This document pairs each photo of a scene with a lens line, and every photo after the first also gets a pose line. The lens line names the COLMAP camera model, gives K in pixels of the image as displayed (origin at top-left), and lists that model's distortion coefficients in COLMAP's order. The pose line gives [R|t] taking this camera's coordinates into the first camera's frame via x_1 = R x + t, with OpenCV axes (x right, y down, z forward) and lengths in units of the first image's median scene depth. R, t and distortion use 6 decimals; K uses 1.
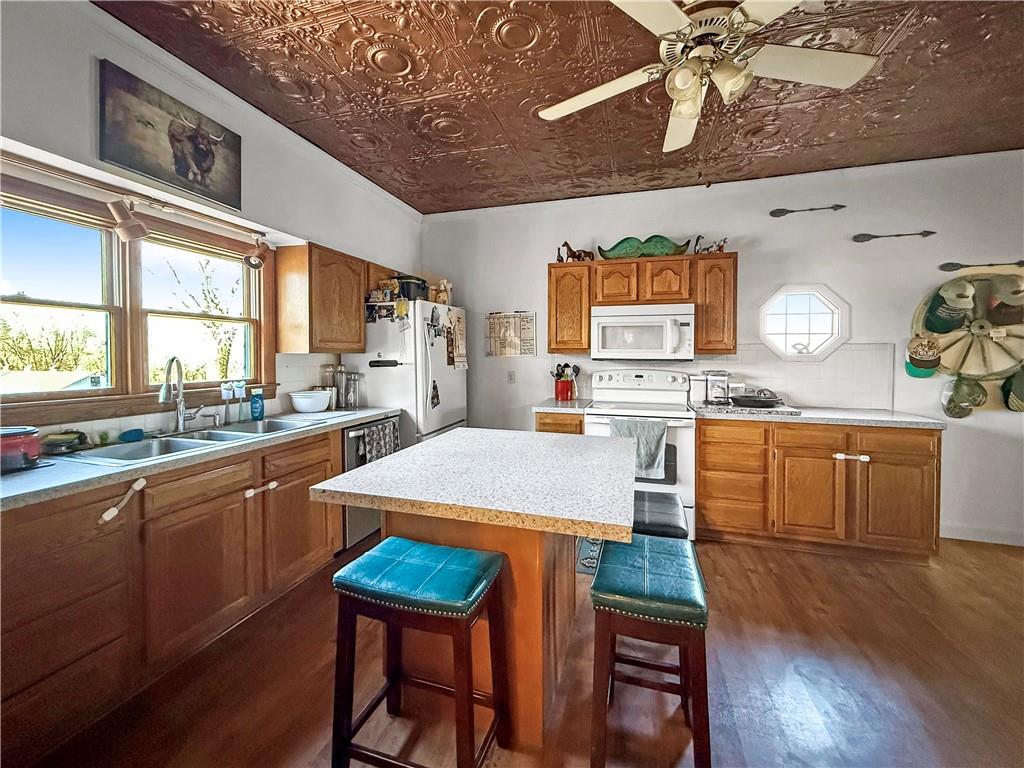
lens RADIAL K [[419.5, 0, 511.5], [0, 419.5, 364.0], [0, 0, 1]] dist [-0.001224, -0.000097]
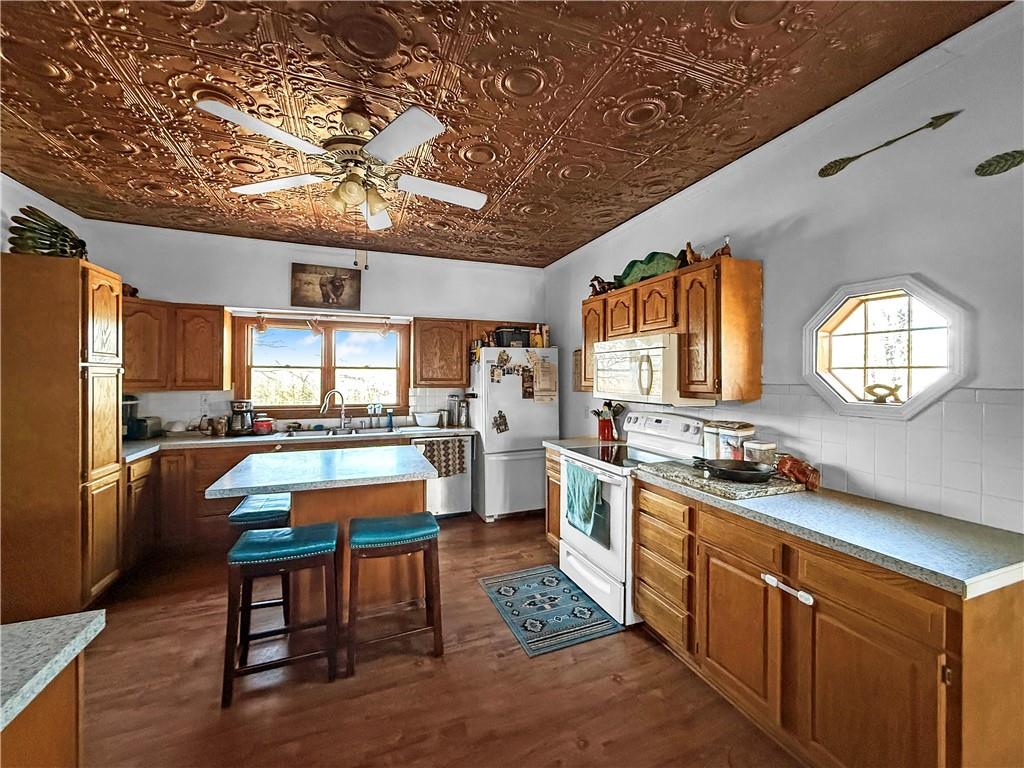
lens RADIAL K [[416.3, 0, 510.3], [0, 416.3, 379.7], [0, 0, 1]] dist [-0.000082, -0.000189]
pose [[0.623740, 0.003671, -0.781623, 0.930966], [-0.017336, 0.999808, -0.009138, -0.048748], [0.781439, 0.019250, 0.623684, 0.307830]]
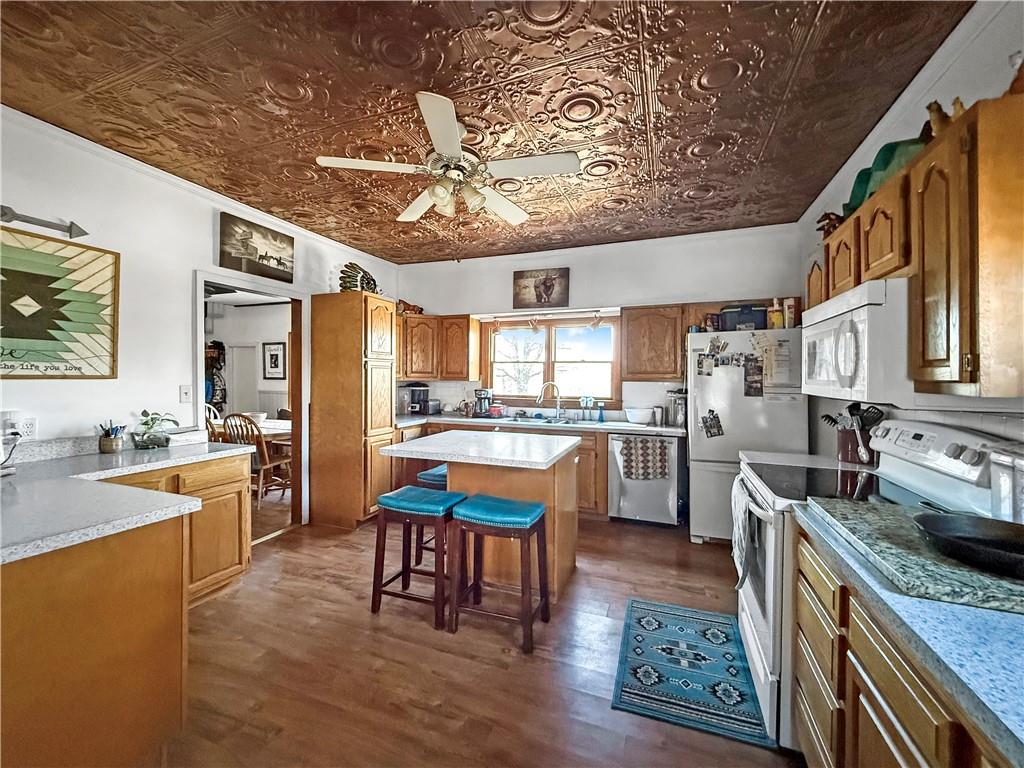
lens RADIAL K [[409.3, 0, 513.0], [0, 409.3, 379.7], [0, 0, 1]] dist [0.001754, 0.000046]
pose [[-0.063046, 0.004096, -0.998002, 0.970382], [-0.028211, 0.999585, 0.005885, -0.030108], [0.997612, 0.028526, -0.062904, 0.695640]]
